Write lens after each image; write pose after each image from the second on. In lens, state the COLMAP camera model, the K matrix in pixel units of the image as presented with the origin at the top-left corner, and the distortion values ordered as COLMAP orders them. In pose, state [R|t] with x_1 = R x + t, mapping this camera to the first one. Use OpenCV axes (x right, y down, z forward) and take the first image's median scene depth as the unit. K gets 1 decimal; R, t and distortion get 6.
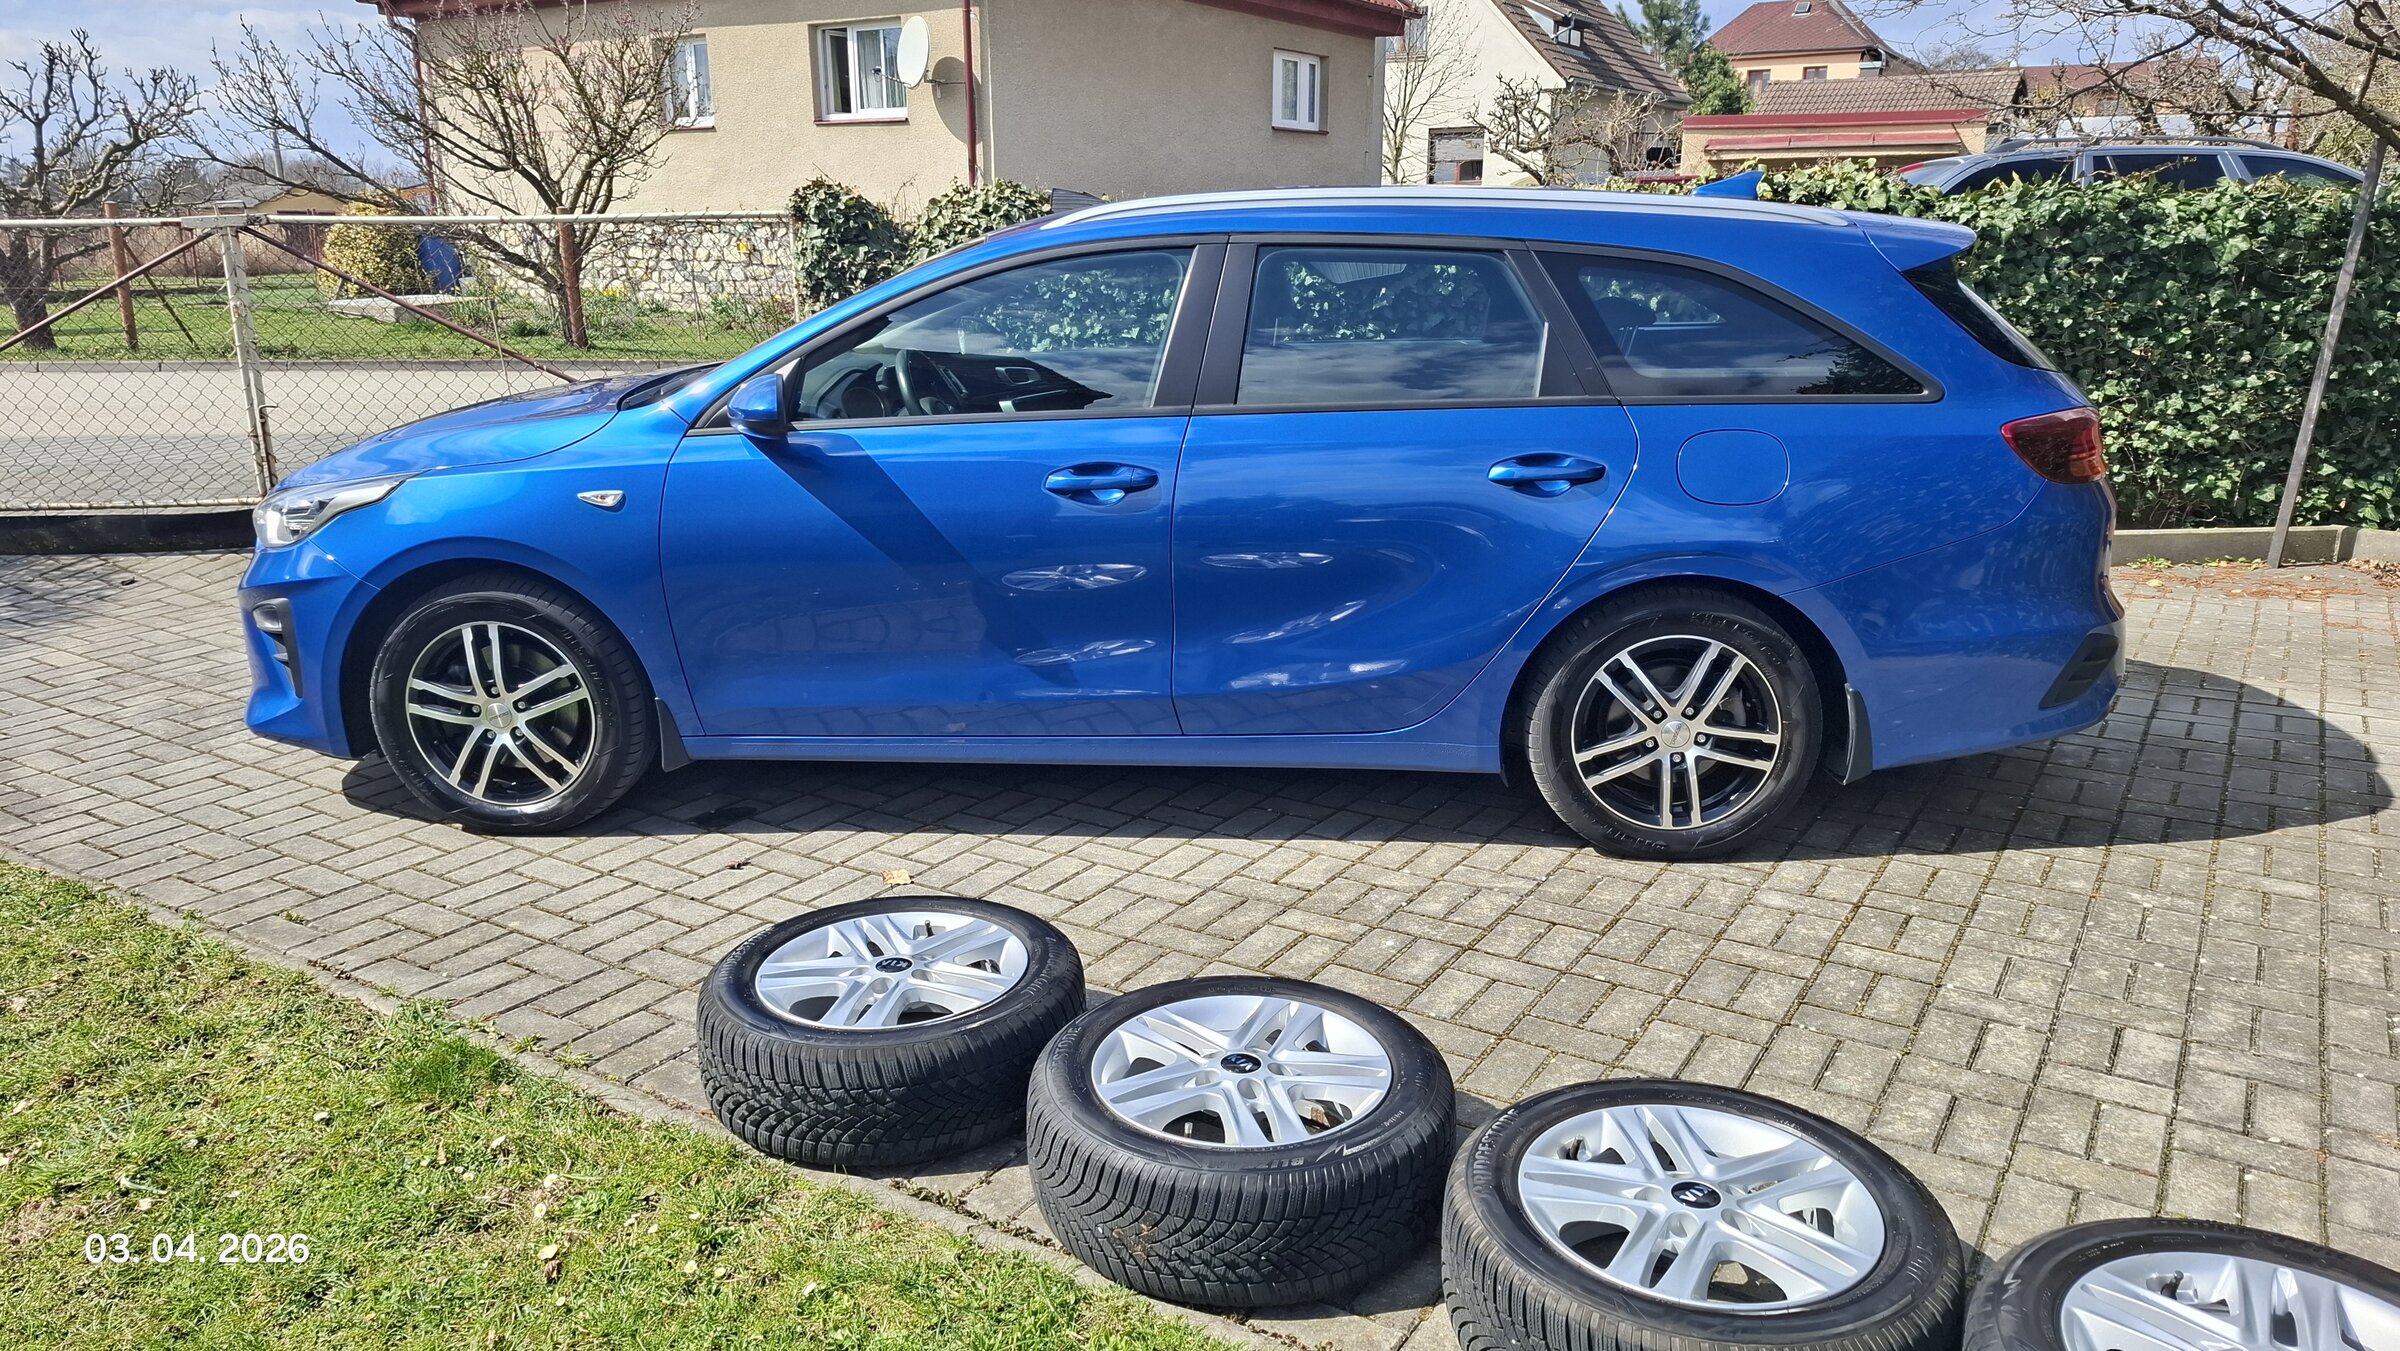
lens RADIAL K [[1679.9, 0, 1199.9], [0, 1679.9, 672.3], [0, 0, 1]] dist [0.051560, -0.004243]
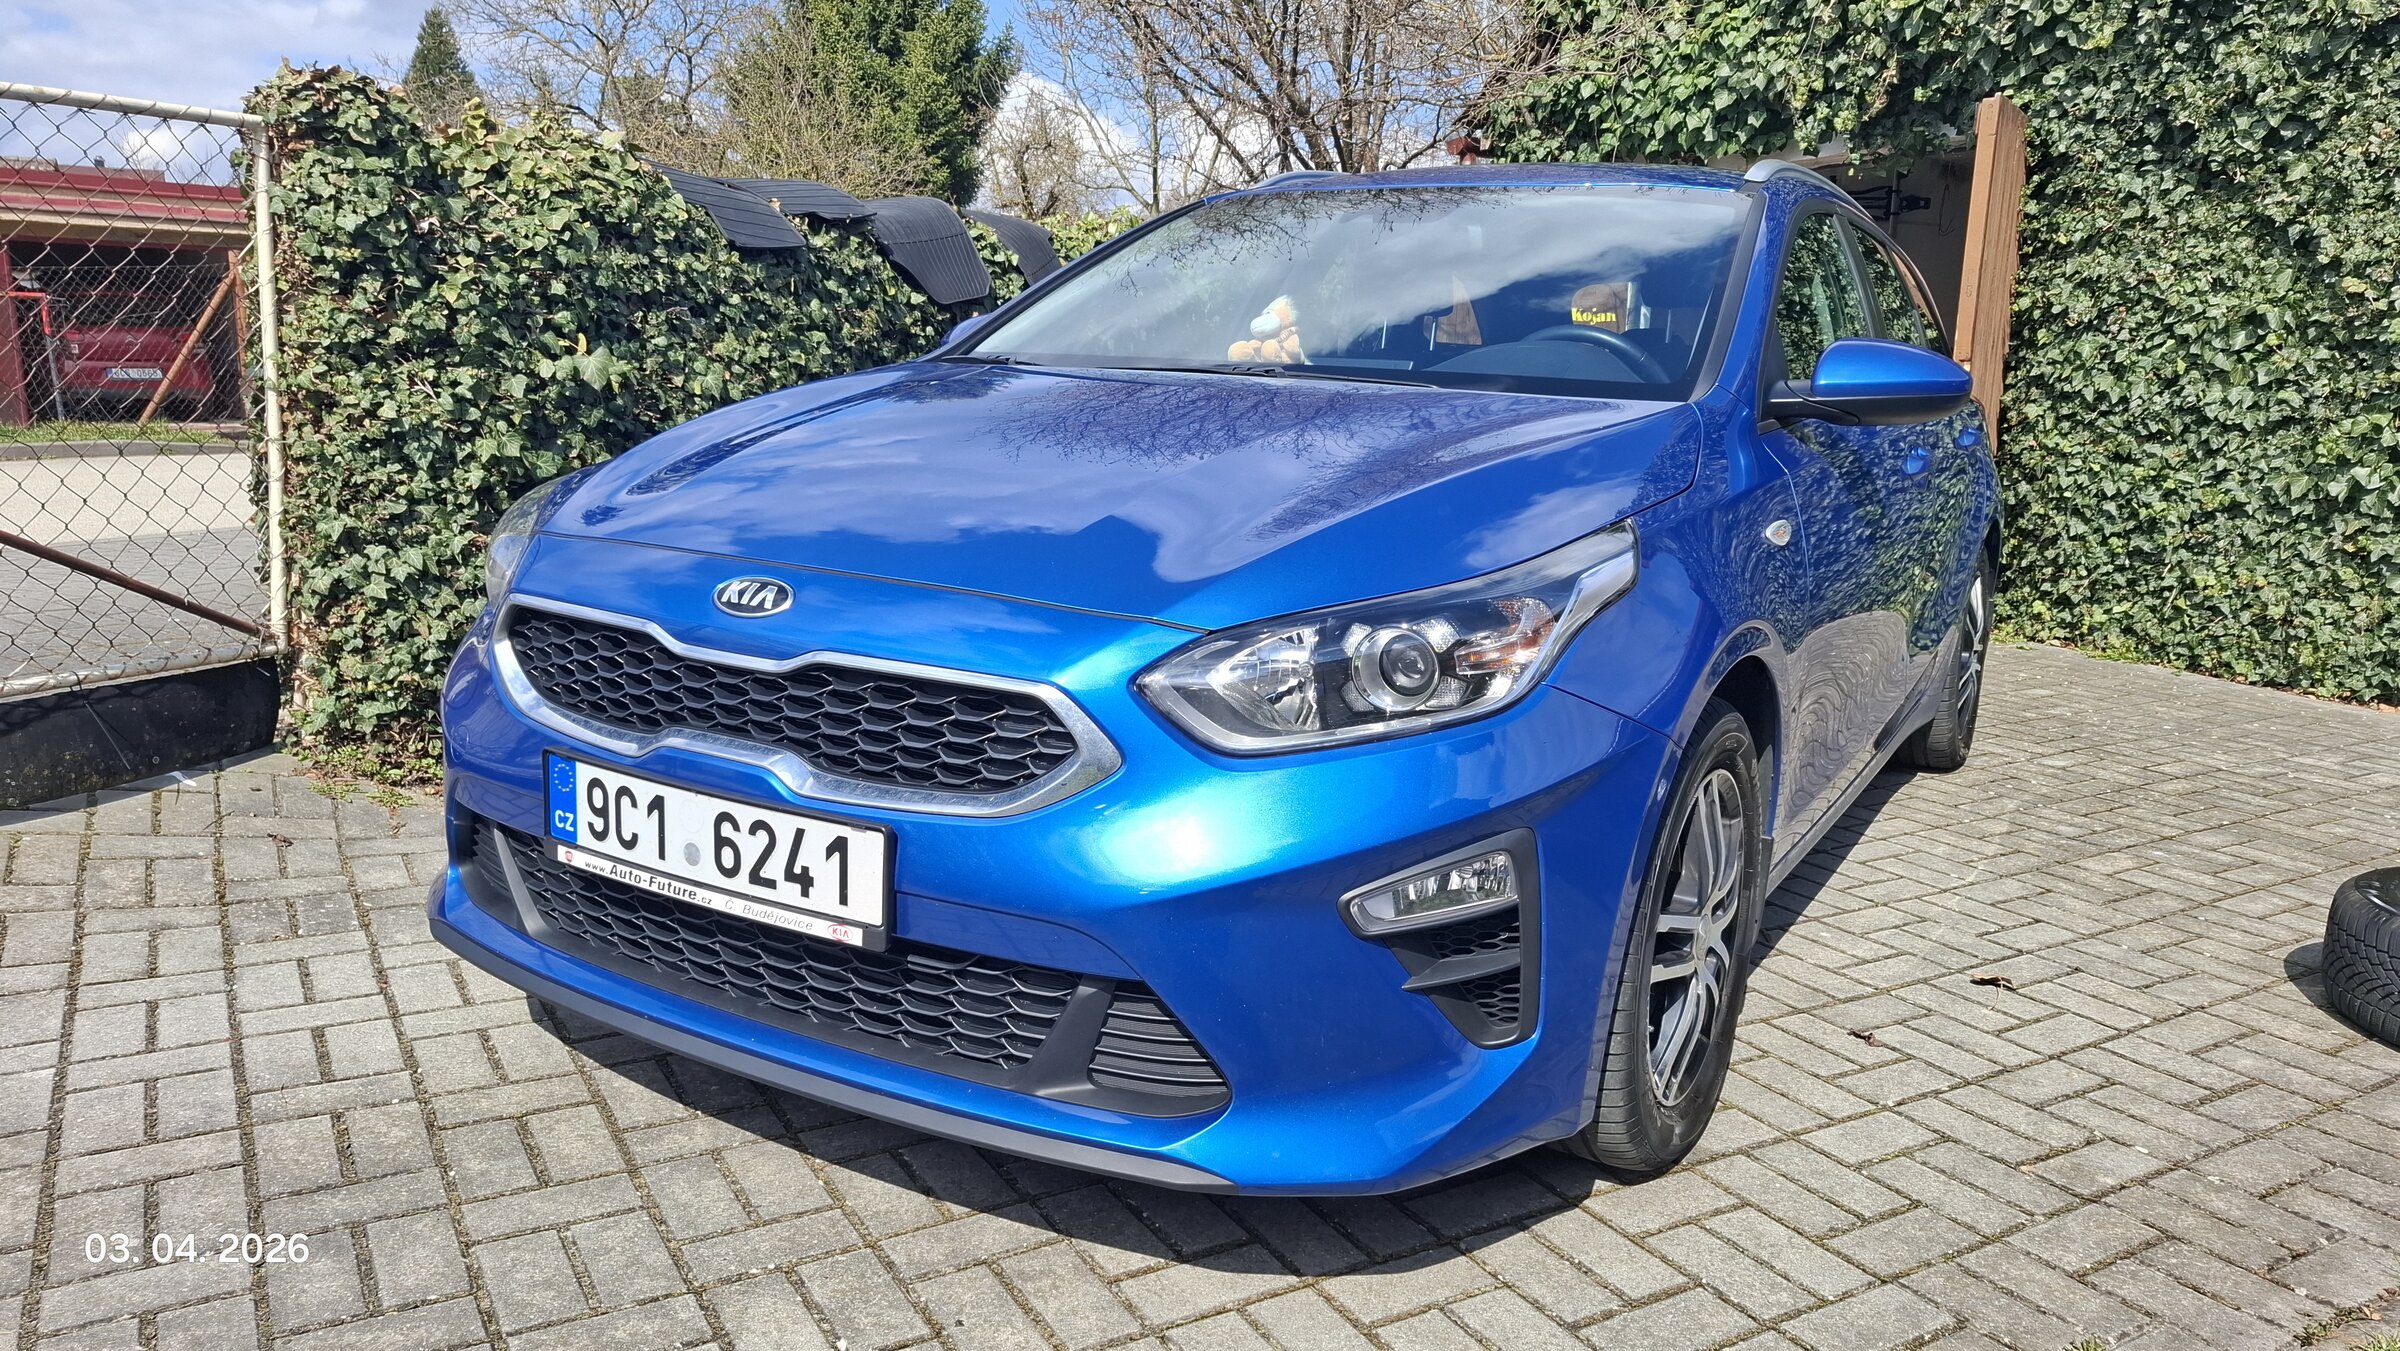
lens RADIAL K [[1679.9, 0, 1204.9], [0, 1679.9, 665.5], [0, 0, 1]] dist [0.051560, -0.004243]
pose [[0.432585, -0.151054, 0.888849, -1.082618], [0.197306, 0.977829, 0.070150, -0.158965], [-0.879739, 0.145029, 0.452798, 0.946281]]
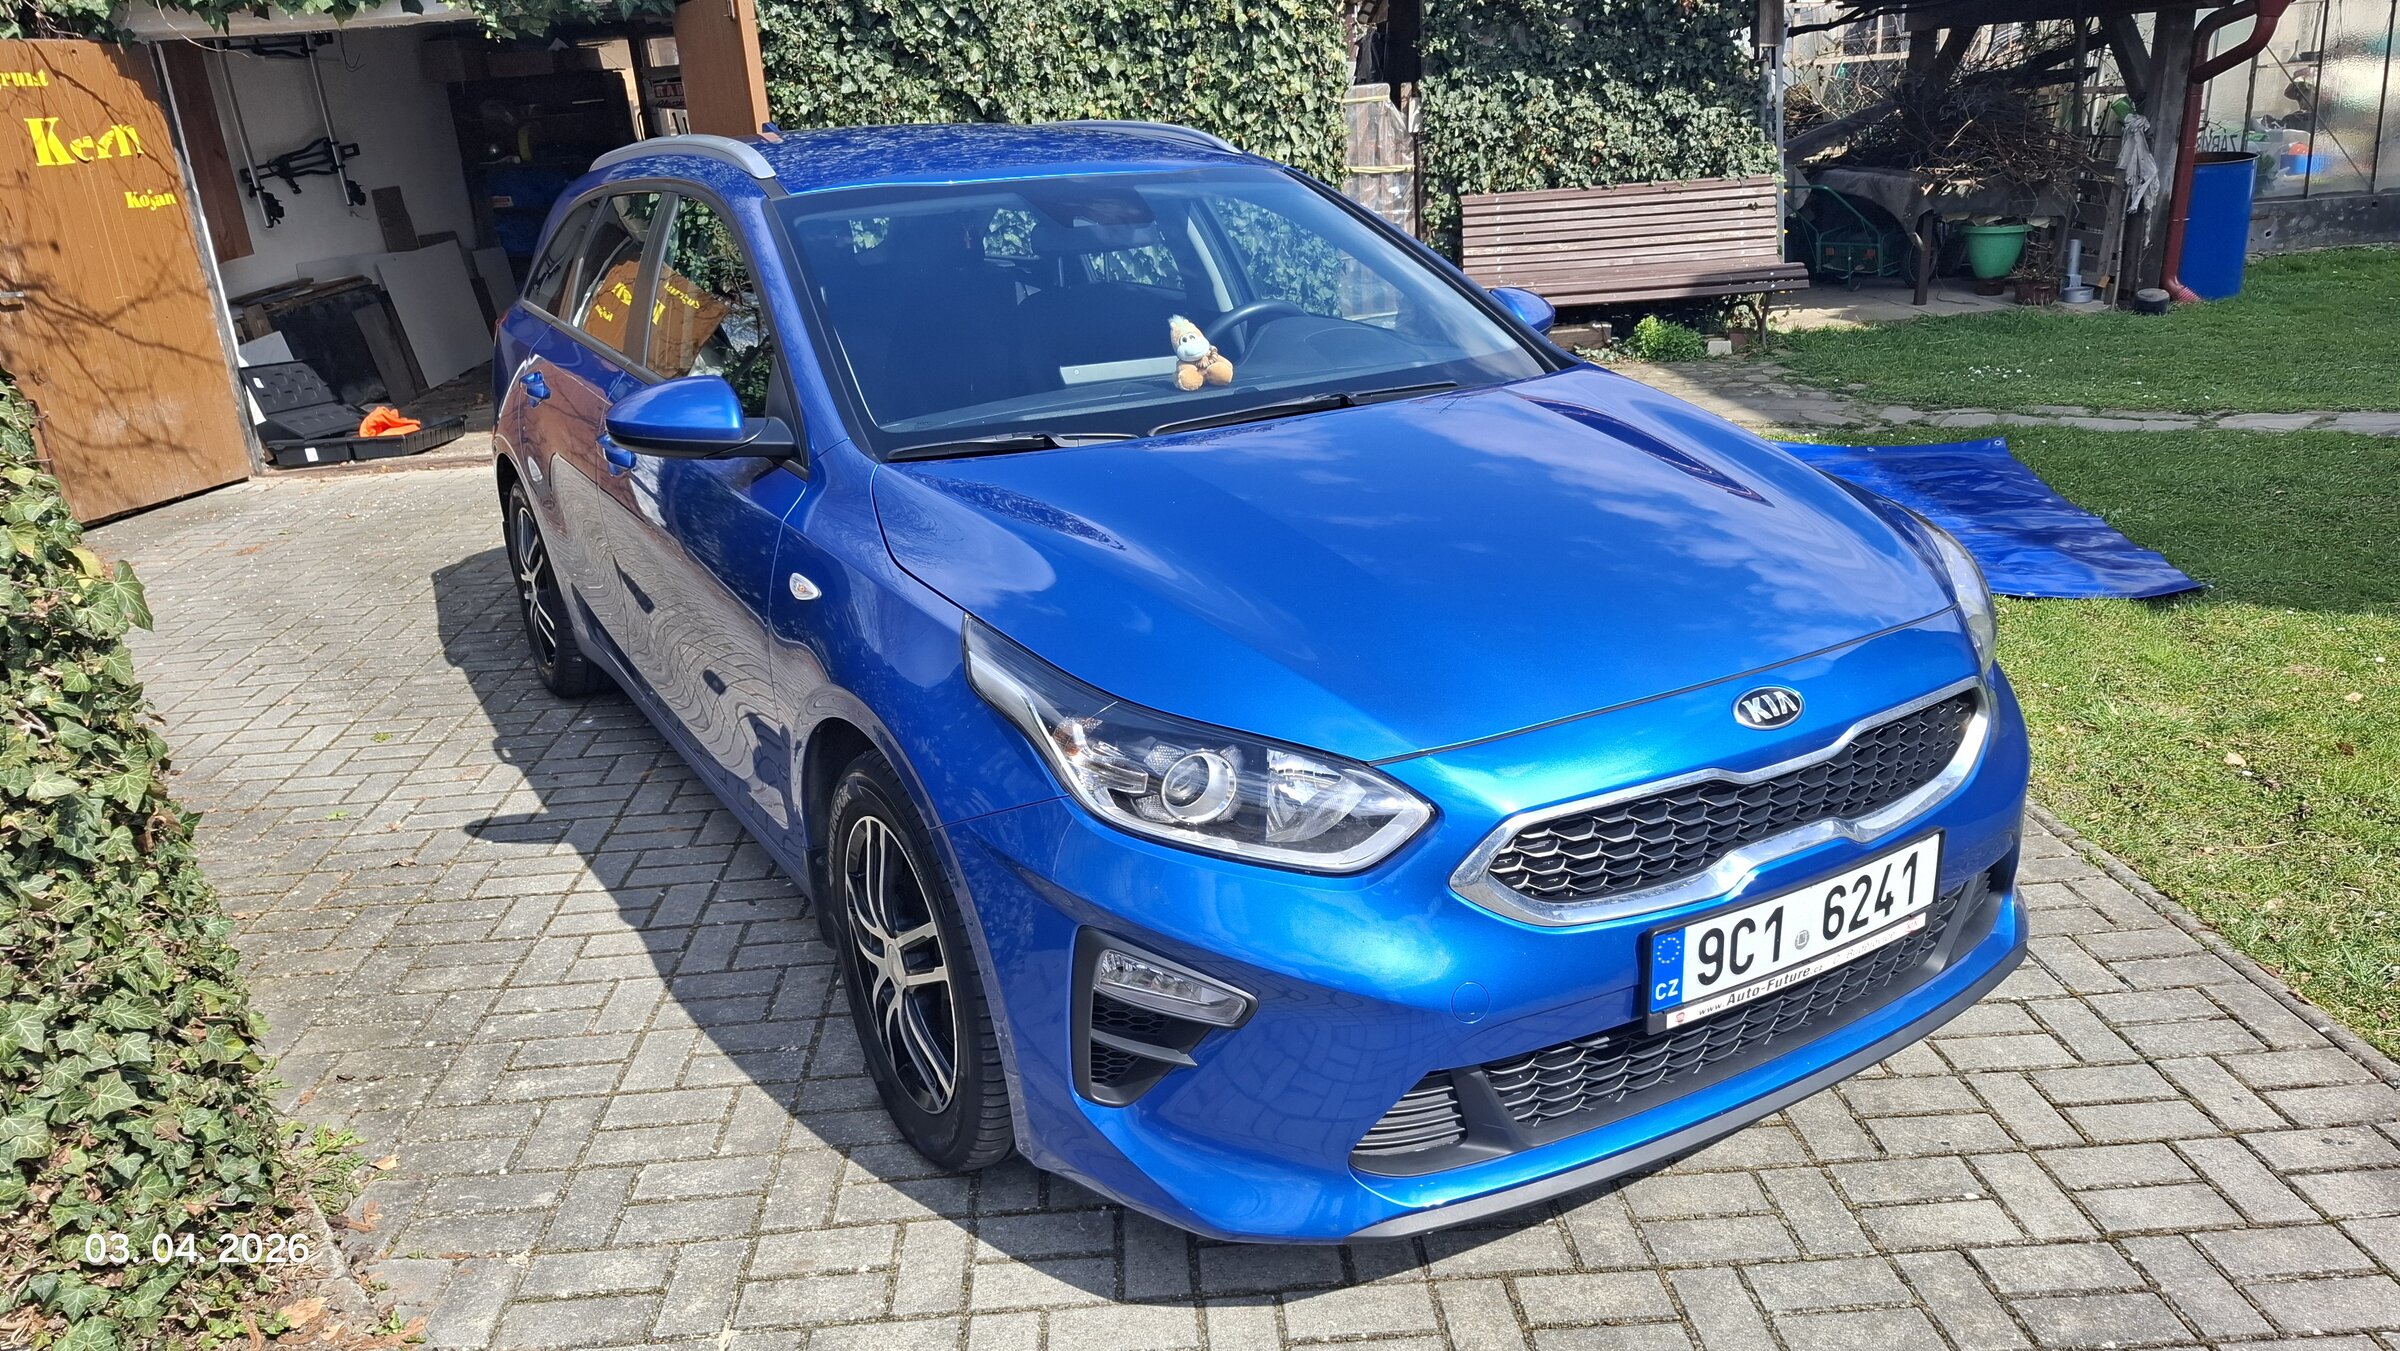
lens RADIAL K [[1679.9, 0, 1210.9], [0, 1679.9, 687.1], [0, 0, 1]] dist [0.051560, -0.004243]
pose [[-0.581610, -0.233374, 0.779273, -1.025193], [0.265476, 0.851060, 0.453011, -0.433225], [-0.768929, 0.470354, -0.433030, 1.569752]]
